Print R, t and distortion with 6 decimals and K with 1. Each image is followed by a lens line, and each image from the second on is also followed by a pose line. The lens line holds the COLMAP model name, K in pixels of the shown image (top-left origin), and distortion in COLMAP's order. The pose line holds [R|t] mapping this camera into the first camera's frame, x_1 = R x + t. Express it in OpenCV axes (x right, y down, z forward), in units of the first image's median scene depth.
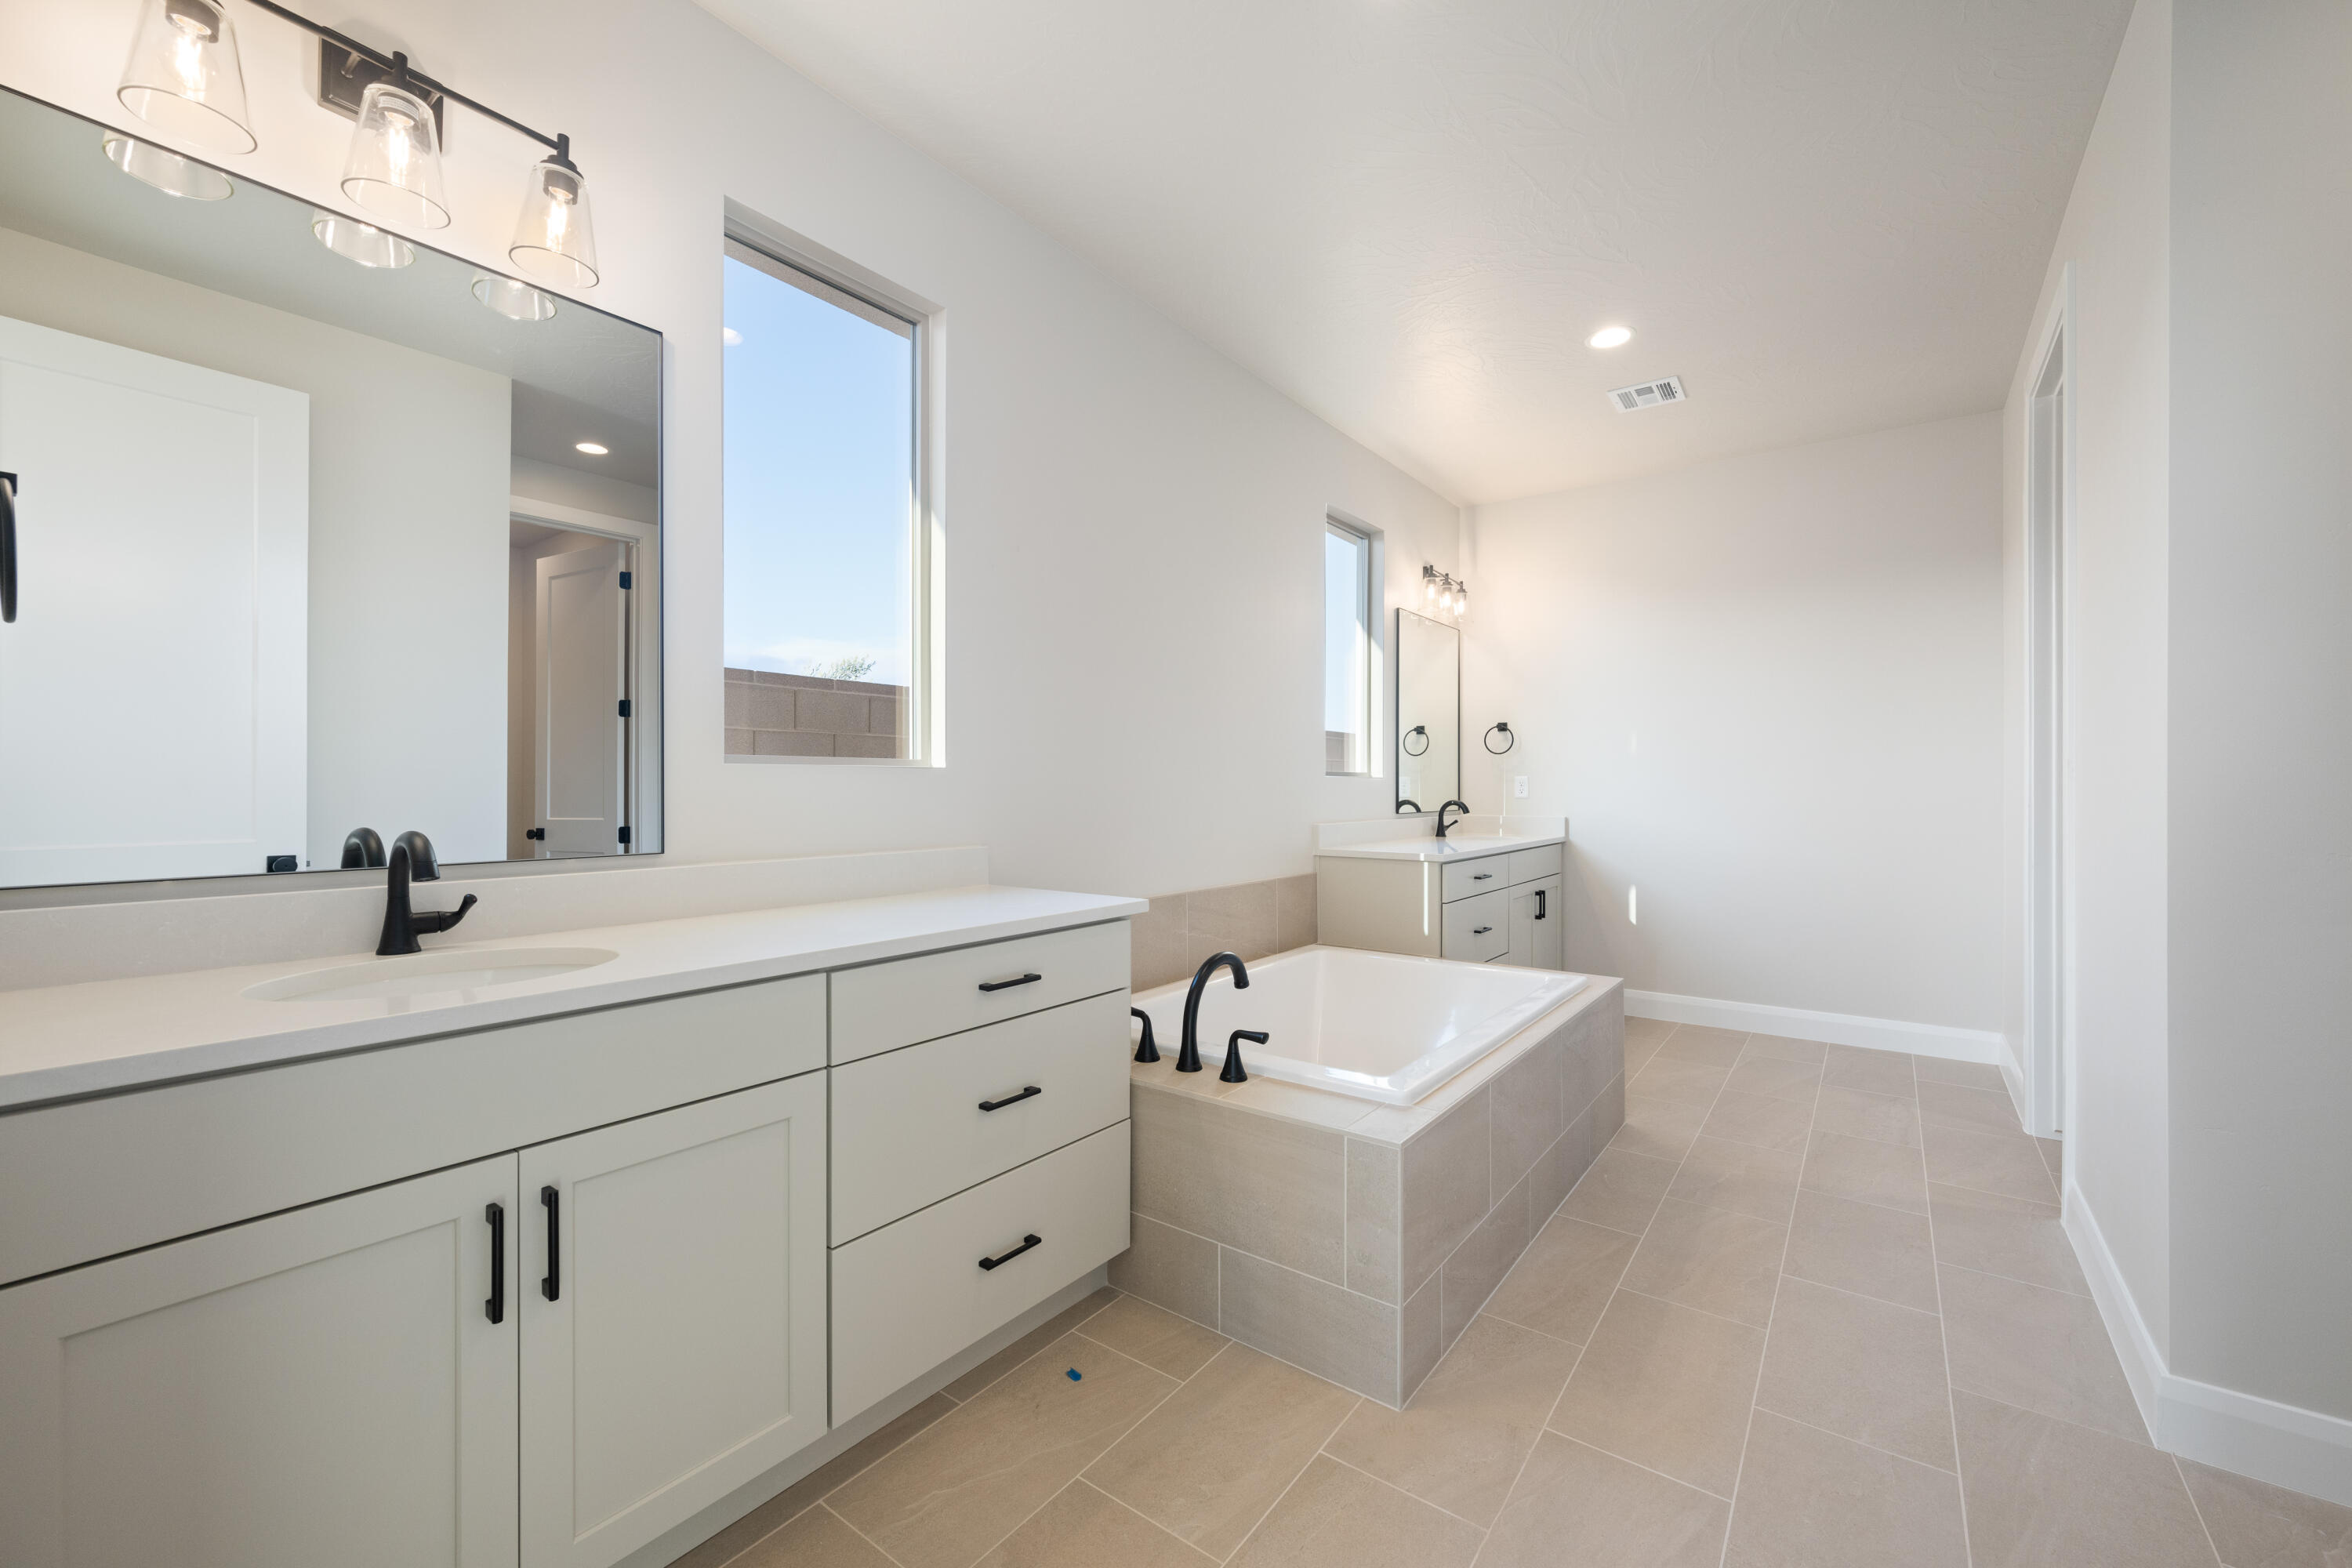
lens RADIAL K [[928.9, 0, 1188.0], [0, 928.9, 783.4], [0, 0, 1]] dist [-0.002083, -0.000722]
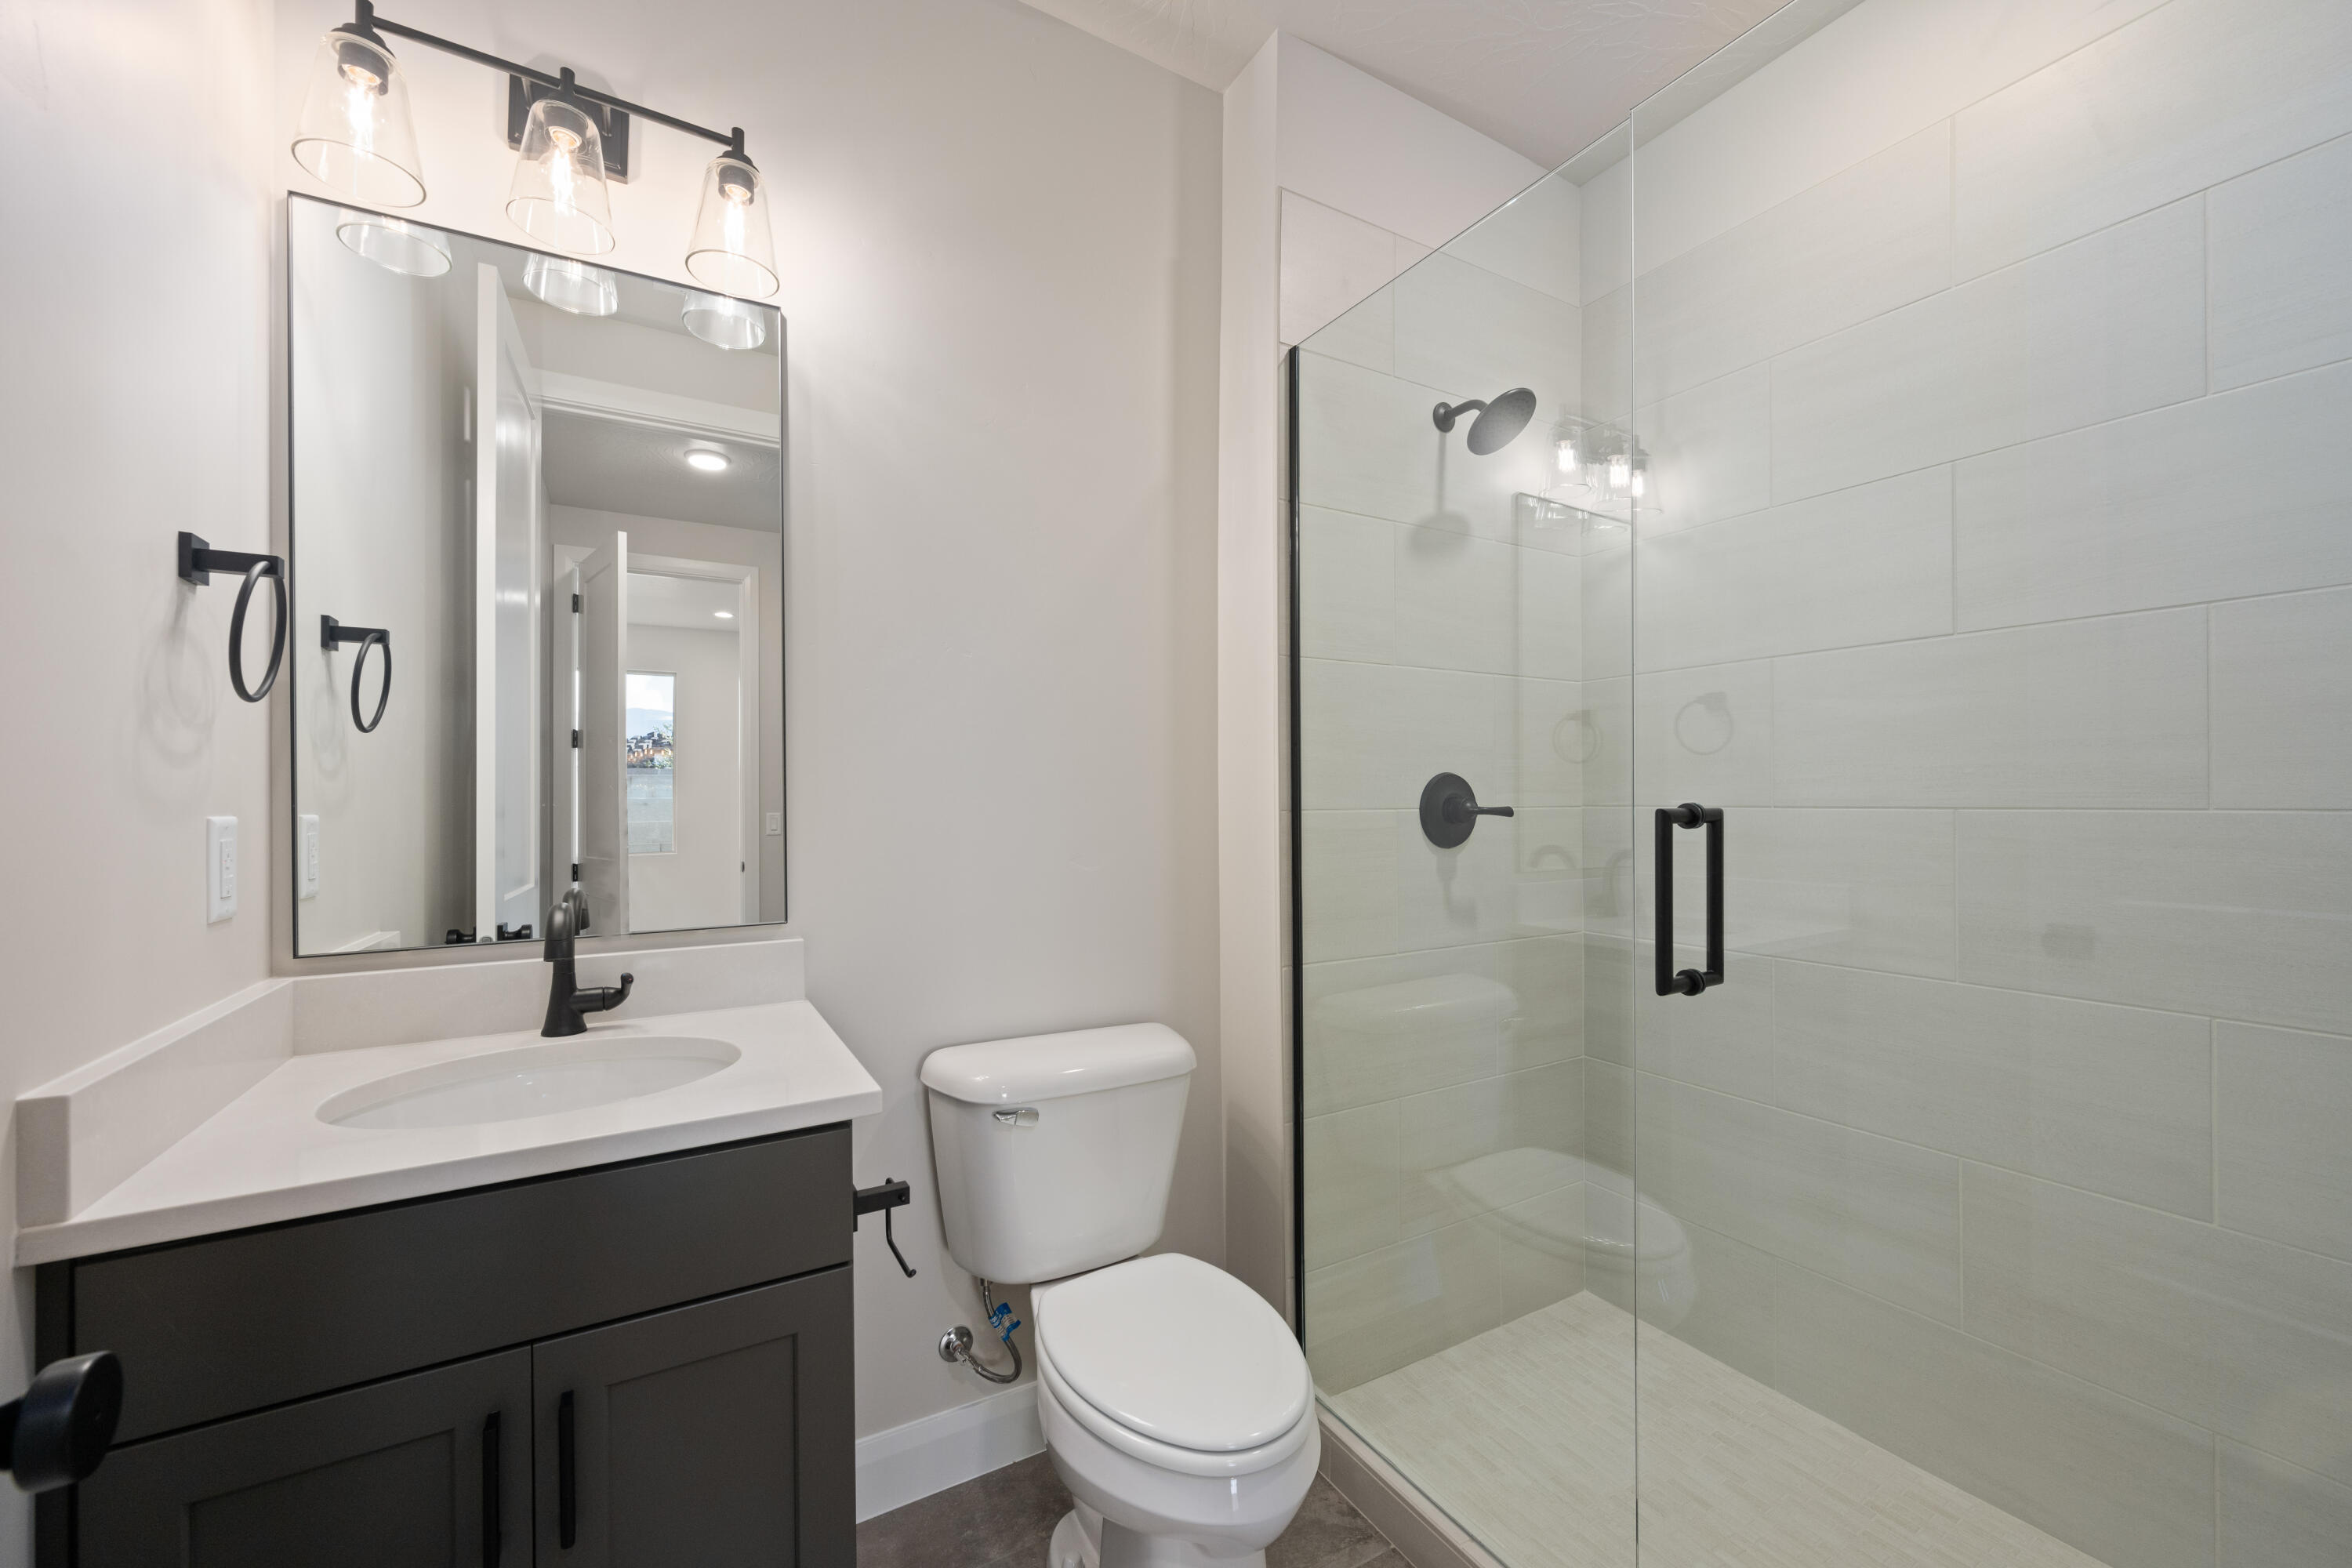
lens RADIAL K [[928.9, 0, 1182.5], [0, 928.9, 788.5], [0, 0, 1]] dist [-0.002083, -0.000722]
pose [[0.928579, 0.001650, -0.371131, 0.072876], [-0.001871, 0.999998, -0.000235, -0.063823], [0.371130, 0.000912, 0.928581, 0.363290]]
